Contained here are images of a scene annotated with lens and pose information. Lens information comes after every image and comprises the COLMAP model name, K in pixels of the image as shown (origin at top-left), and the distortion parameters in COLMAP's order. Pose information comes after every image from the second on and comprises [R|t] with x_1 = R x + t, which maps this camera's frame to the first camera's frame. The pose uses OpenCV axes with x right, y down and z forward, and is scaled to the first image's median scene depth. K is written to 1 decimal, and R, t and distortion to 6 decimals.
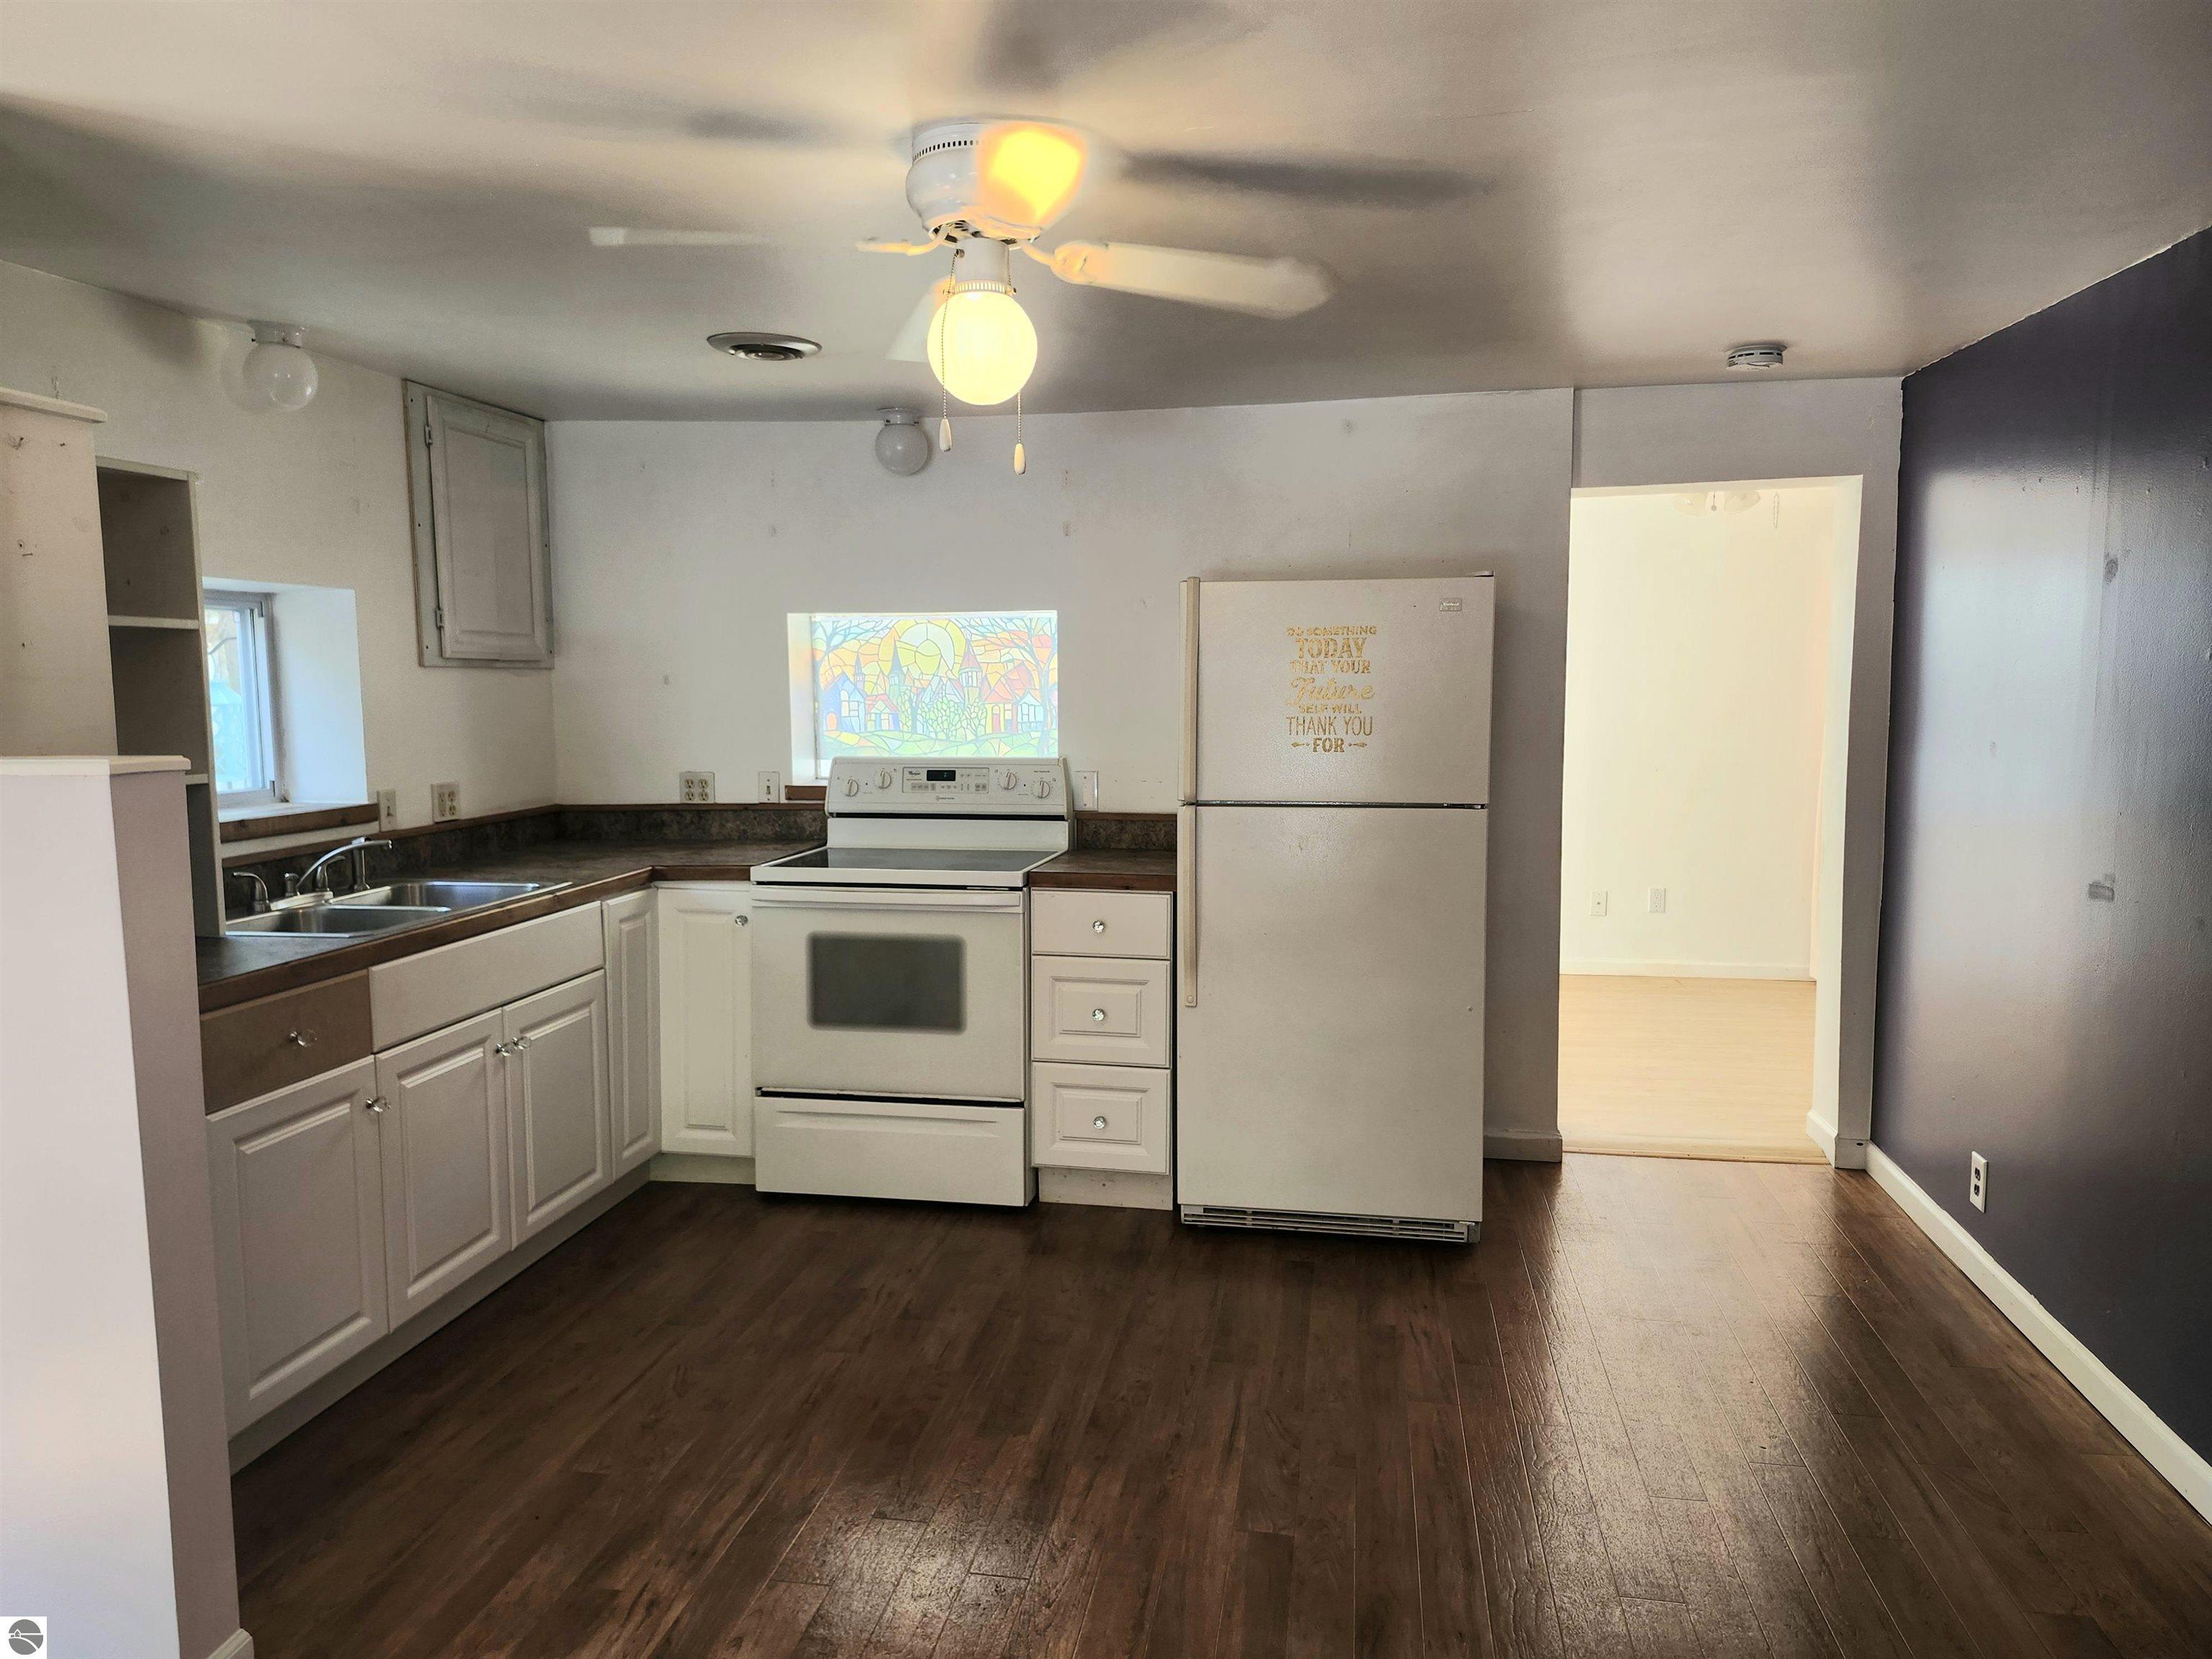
lens RADIAL K [[1546.9, 0, 1152.7], [0, 1546.9, 837.4], [0, 0, 1]] dist [0.080693, -0.092449]
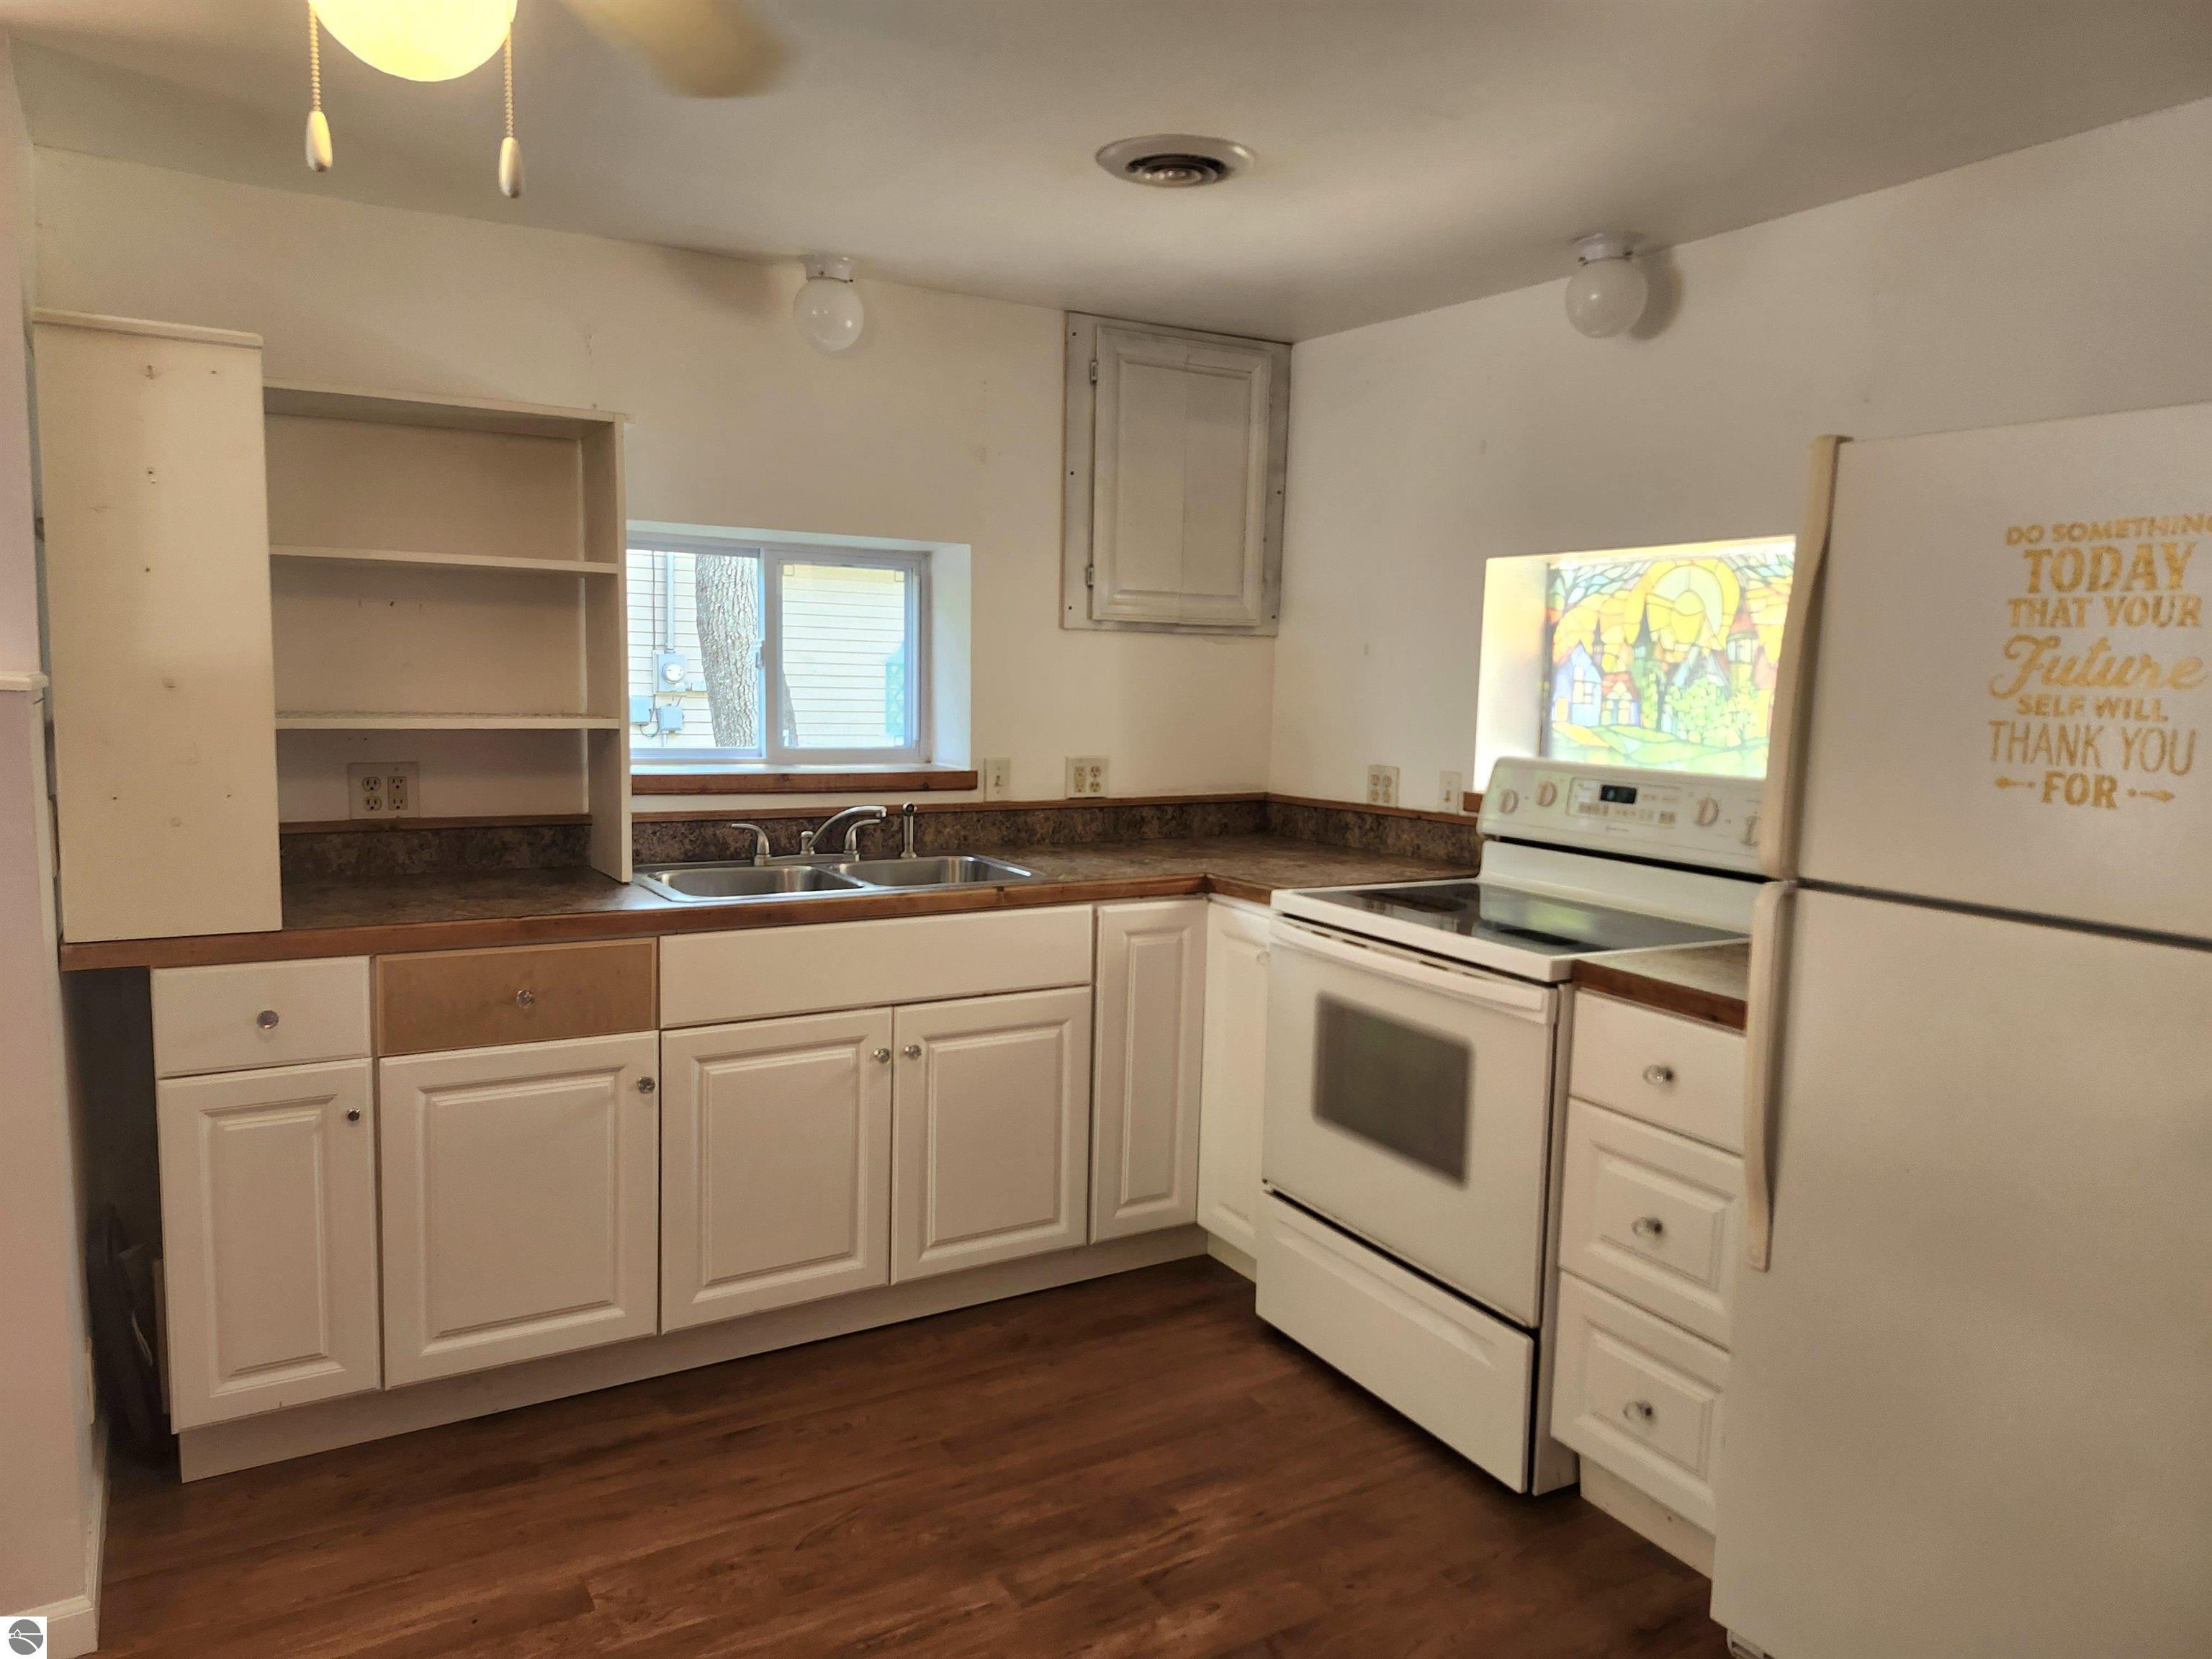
lens RADIAL K [[1523.9, 0, 1095.5], [0, 1523.9, 840.0], [0, 0, 1]] dist [0.141876, -0.182000]
pose [[0.620677, 0.108377, -0.776540, 0.260184], [-0.105127, 0.992961, 0.054555, -0.036361], [0.776987, 0.047774, 0.627701, 0.455334]]
